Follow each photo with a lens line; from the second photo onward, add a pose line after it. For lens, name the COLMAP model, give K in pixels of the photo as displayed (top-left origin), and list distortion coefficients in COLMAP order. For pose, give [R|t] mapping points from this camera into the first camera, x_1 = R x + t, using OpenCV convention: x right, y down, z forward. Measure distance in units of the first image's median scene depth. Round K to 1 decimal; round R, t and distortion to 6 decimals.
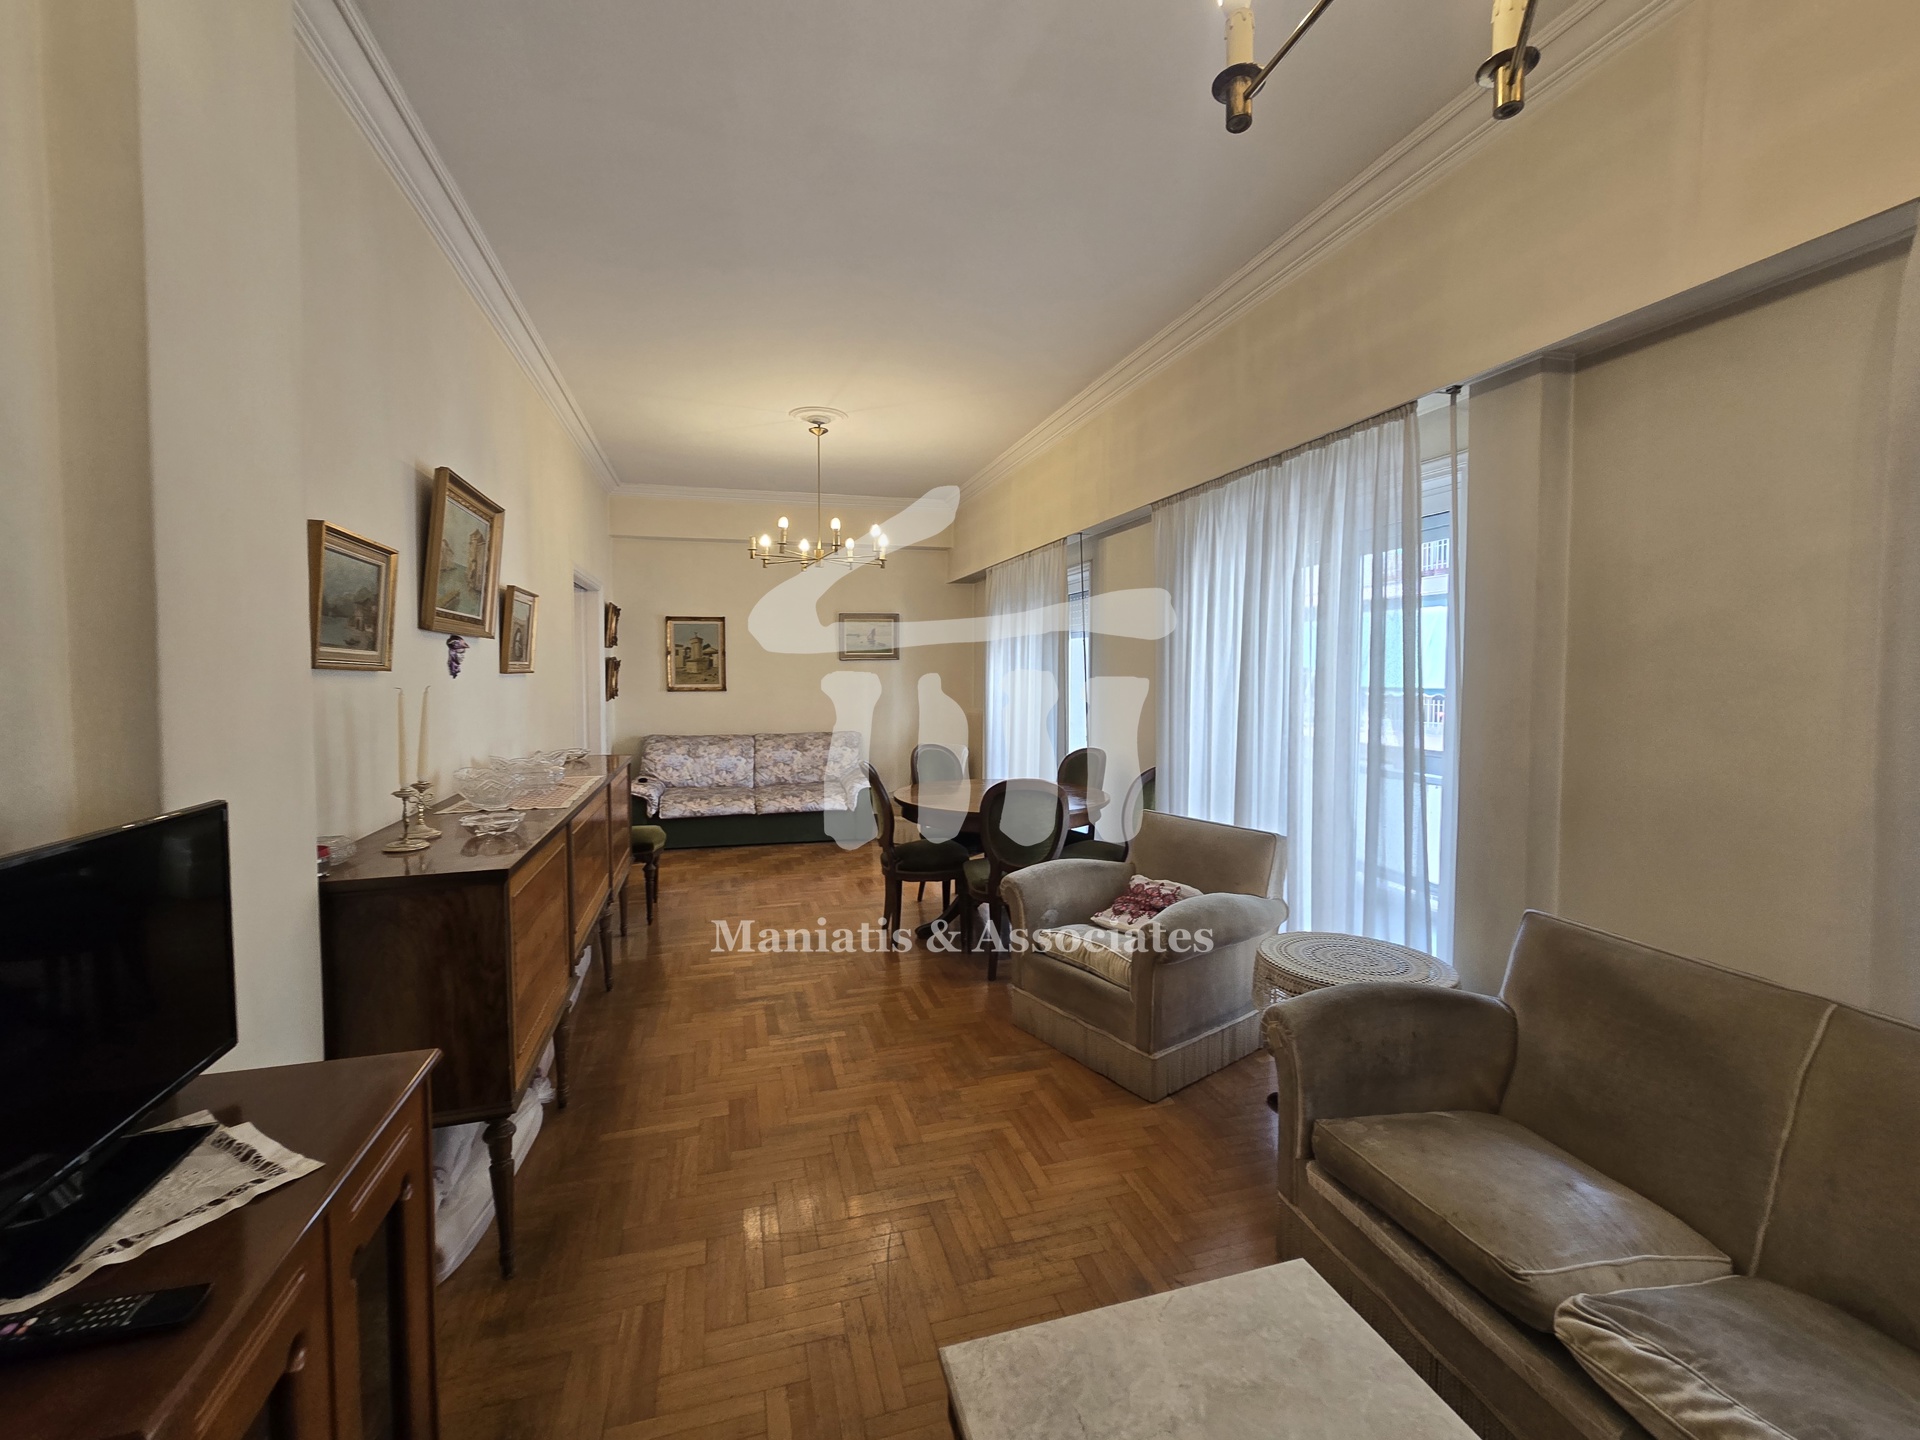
lens RADIAL K [[775.3, 0, 958.4], [0, 775.3, 709.8], [0, 0, 1]] dist [-0.000832, -0.000070]
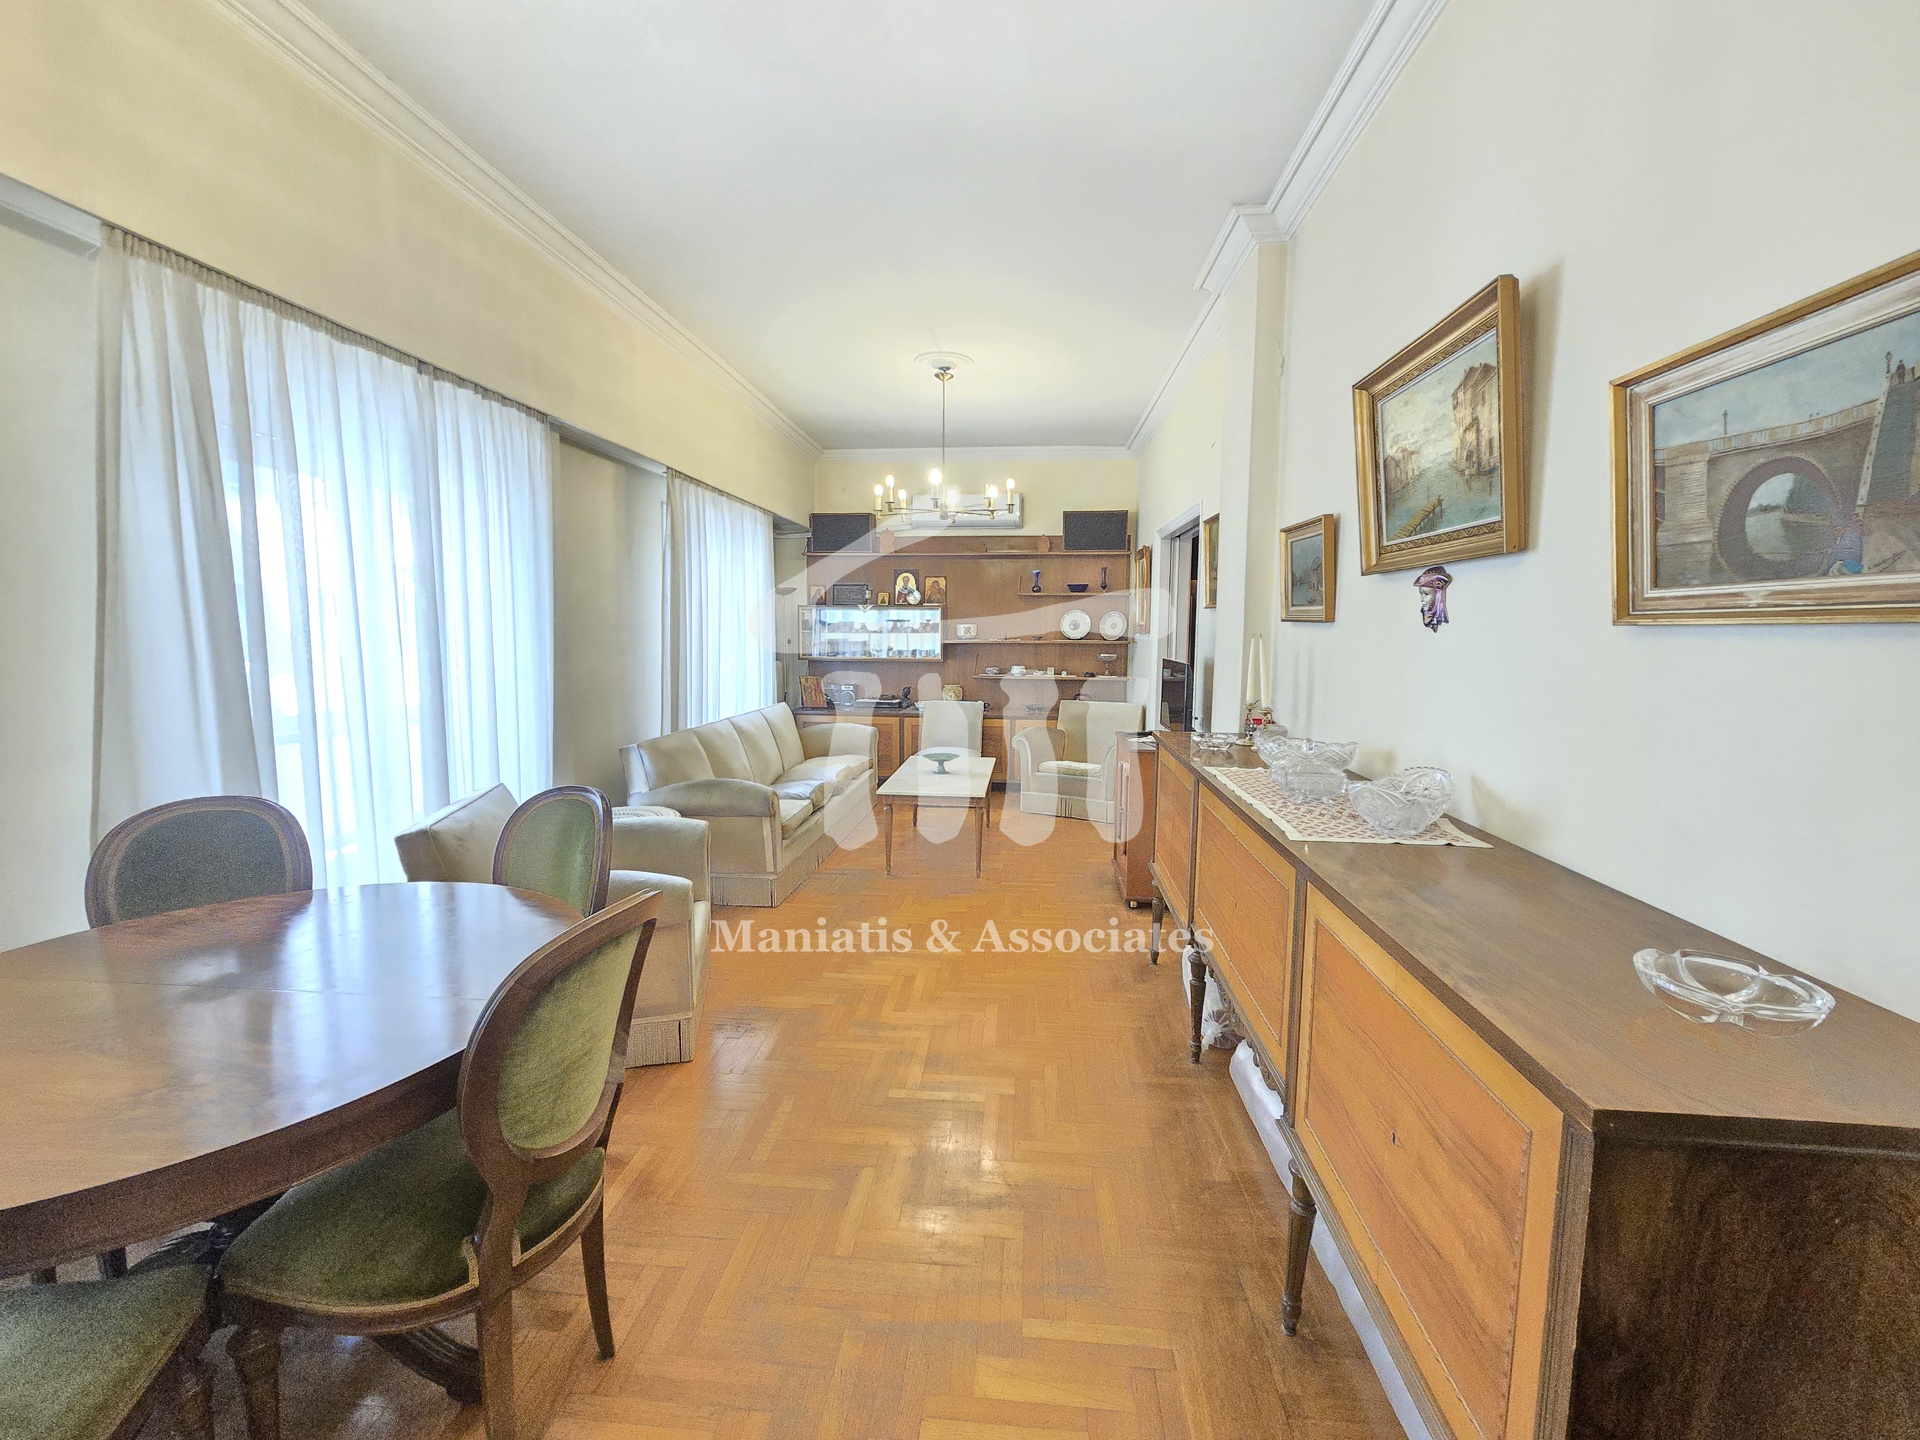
lens RADIAL K [[778.5, 0, 958.8], [0, 778.5, 710.6], [0, 0, 1]] dist [0.003049, -0.000140]
pose [[-0.926698, -0.048955, 0.372605, -0.503104], [0.009737, 0.988018, 0.154028, -0.078406], [-0.375681, 0.146366, -0.915118, 1.706541]]
